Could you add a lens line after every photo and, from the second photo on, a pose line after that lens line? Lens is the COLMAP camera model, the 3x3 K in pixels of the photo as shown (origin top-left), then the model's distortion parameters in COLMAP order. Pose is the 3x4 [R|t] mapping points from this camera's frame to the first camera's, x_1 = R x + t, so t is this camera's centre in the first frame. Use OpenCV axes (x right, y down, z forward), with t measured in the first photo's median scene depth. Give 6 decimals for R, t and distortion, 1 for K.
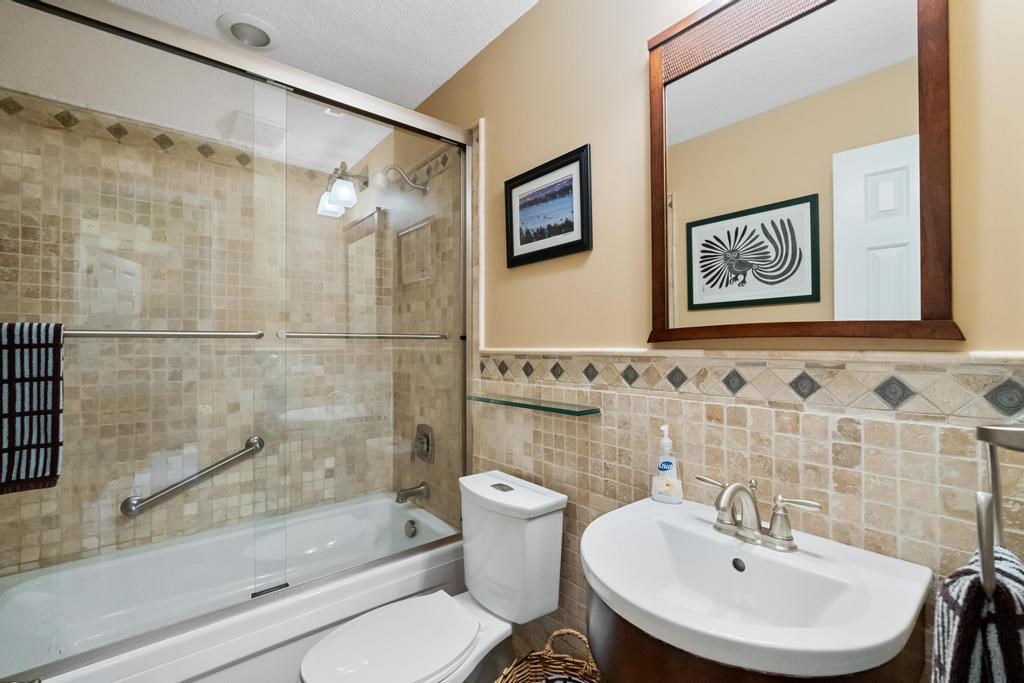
lens RADIAL K [[459.5, 0, 513.6], [0, 459.5, 340.3], [0, 0, 1]] dist [-0.003906, 0.000577]
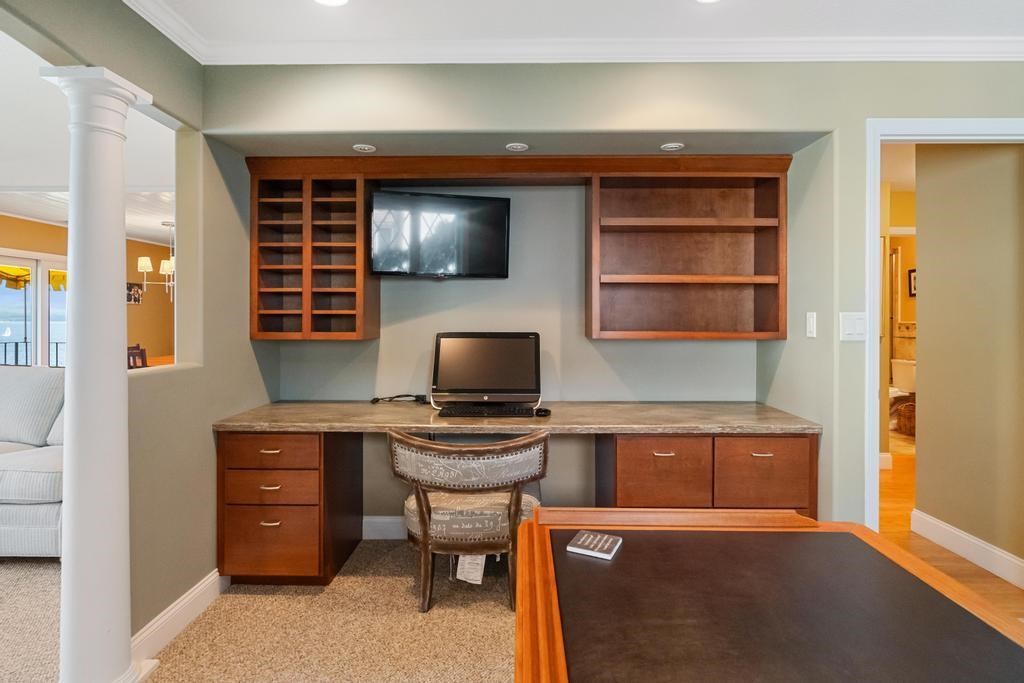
lens RADIAL K [[519.1, 0, 514.1], [0, 519.1, 319.2], [0, 0, 1]] dist [0.002519, 0.001892]
pose [[0.759925, 0.002896, -0.650004, 0.242698], [0.007743, 0.999879, 0.013507, -0.067575], [0.649965, -0.015297, 0.759810, -3.432708]]
